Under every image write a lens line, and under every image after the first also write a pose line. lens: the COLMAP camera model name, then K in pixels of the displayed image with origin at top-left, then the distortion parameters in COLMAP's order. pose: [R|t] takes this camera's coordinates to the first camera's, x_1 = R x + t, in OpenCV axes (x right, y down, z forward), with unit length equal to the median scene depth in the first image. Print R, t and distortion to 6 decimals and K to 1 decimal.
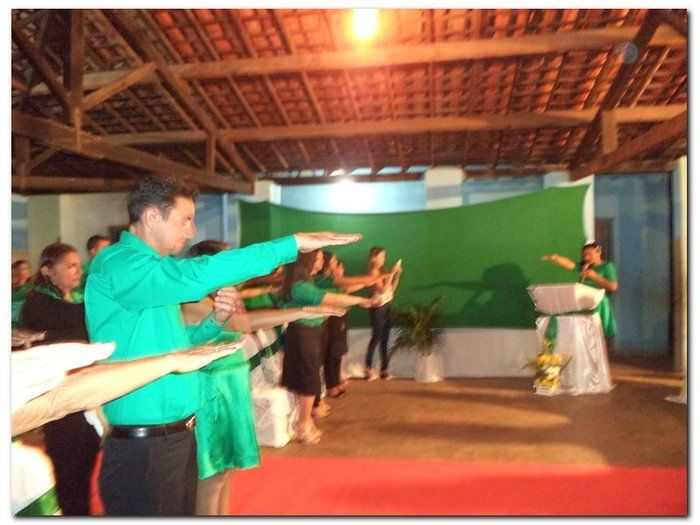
lens RADIAL K [[551.2, 0, 350.0], [0, 551.2, 262.5], [0, 0, 1]] dist [-0.014142, -0.007385]
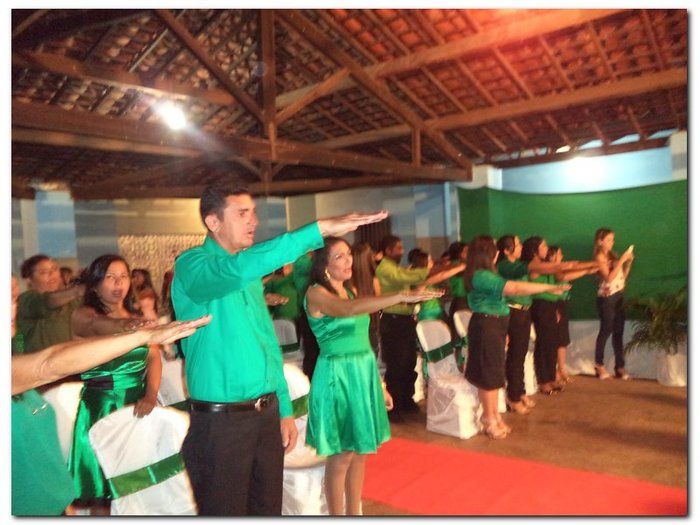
lens RADIAL K [[551.2, 0, 350.0], [0, 551.2, 262.5], [0, 0, 1]] dist [-0.014142, -0.007385]
pose [[0.878583, -0.017731, -0.477261, 0.121916], [0.030288, 0.999368, 0.018628, -0.003048], [0.476629, -0.030821, 0.878564, 0.034531]]
